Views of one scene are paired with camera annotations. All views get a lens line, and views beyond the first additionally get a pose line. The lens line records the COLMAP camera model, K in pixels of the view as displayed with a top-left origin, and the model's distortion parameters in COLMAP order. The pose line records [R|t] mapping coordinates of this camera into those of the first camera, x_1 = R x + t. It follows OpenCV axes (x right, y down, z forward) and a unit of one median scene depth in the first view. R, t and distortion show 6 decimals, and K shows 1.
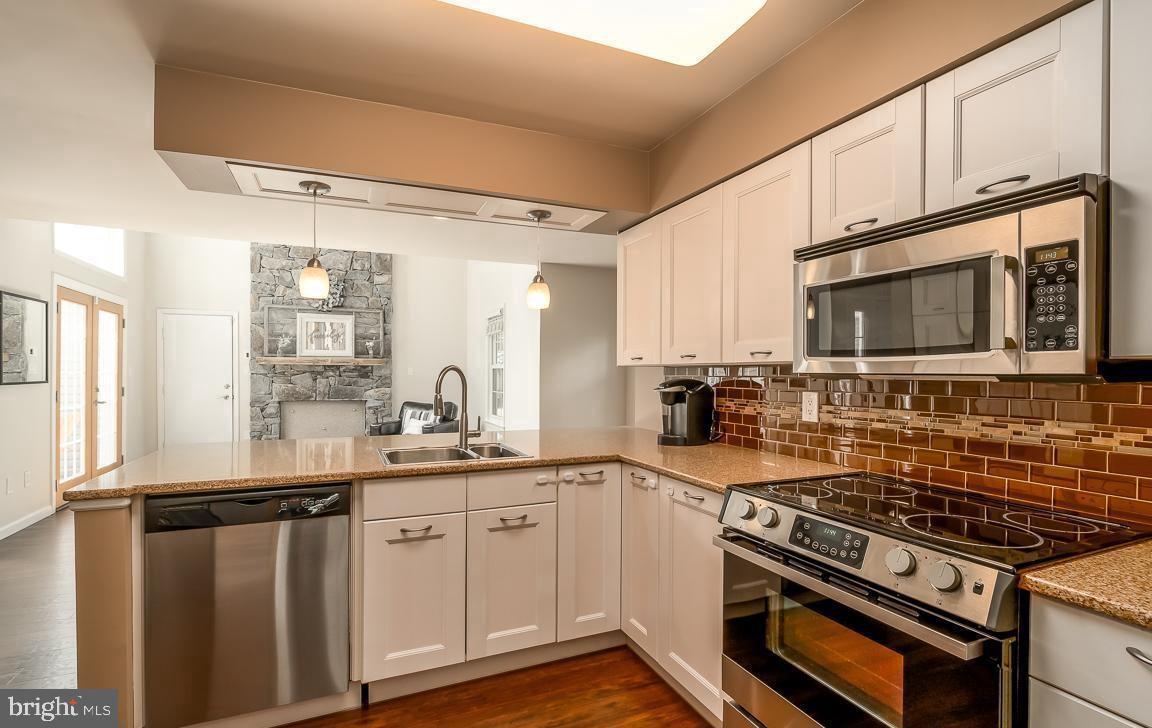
lens RADIAL K [[538.0, 0, 558.8], [0, 538.0, 374.1], [0, 0, 1]] dist [-0.008523, -0.001592]
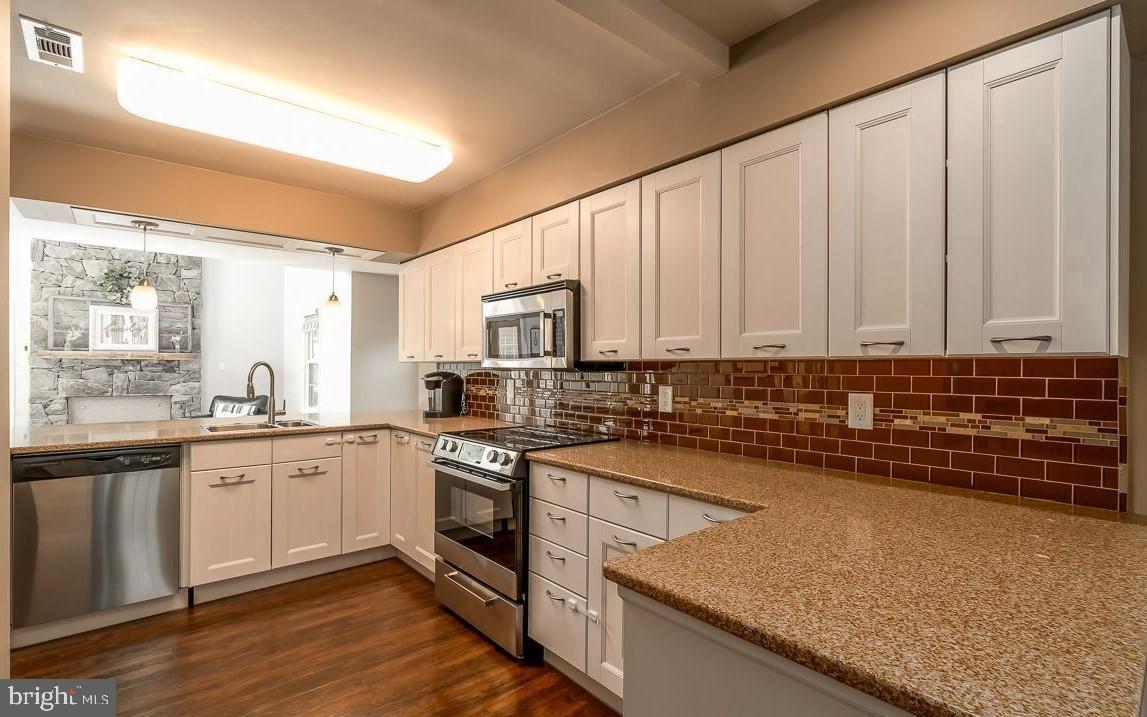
lens RADIAL K [[535.7, 0, 555.9], [0, 535.7, 365.0], [0, 0, 1]] dist [-0.008523, -0.001592]
pose [[0.957093, 0.001602, 0.289776, 0.125714], [0.000434, 0.999976, -0.006962, 0.001771], [-0.289781, 0.006789, 0.957069, -0.524783]]
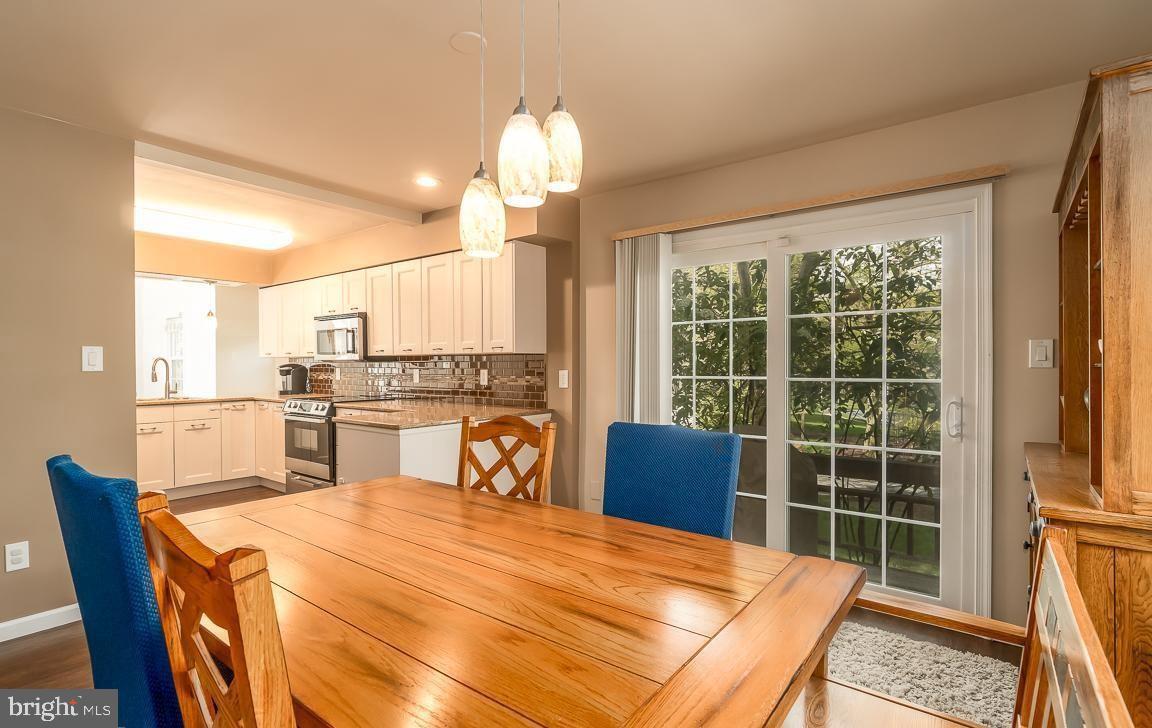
lens RADIAL K [[538.0, 0, 555.0], [0, 538.0, 368.0], [0, 0, 1]] dist [-0.008523, -0.001592]
pose [[0.869736, -0.010401, 0.493408, 0.103487], [0.008013, 0.999944, 0.006956, 0.022534], [-0.493452, -0.002096, 0.869770, -1.570430]]
